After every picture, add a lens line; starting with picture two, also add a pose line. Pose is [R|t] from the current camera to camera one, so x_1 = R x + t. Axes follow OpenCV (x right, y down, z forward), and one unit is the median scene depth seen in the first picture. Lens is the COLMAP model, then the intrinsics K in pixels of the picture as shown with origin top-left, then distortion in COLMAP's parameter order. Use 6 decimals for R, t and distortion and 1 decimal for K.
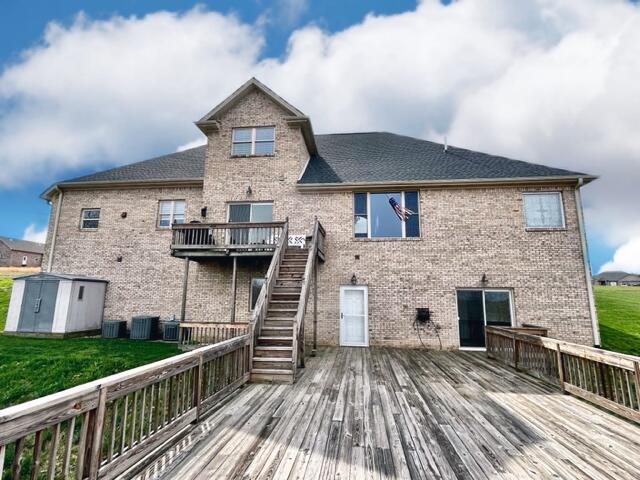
lens RADIAL K [[333.2, 0, 319.8], [0, 333.2, 236.2], [0, 0, 1]] dist [-0.018487, 0.001353]
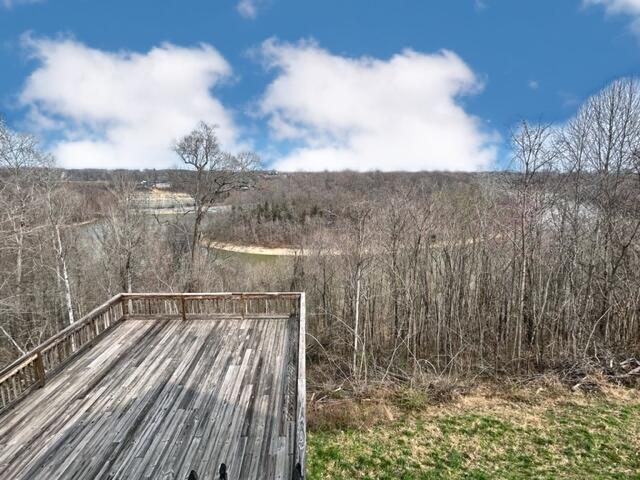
lens RADIAL K [[333.2, 0, 320.5], [0, 333.2, 239.9], [0, 0, 1]] dist [-0.018487, 0.001353]
pose [[-0.987522, 0.010258, -0.157149, -0.247054], [0.008435, 0.999889, 0.012260, -0.267514], [0.157258, 0.010782, -0.987499, 2.490284]]
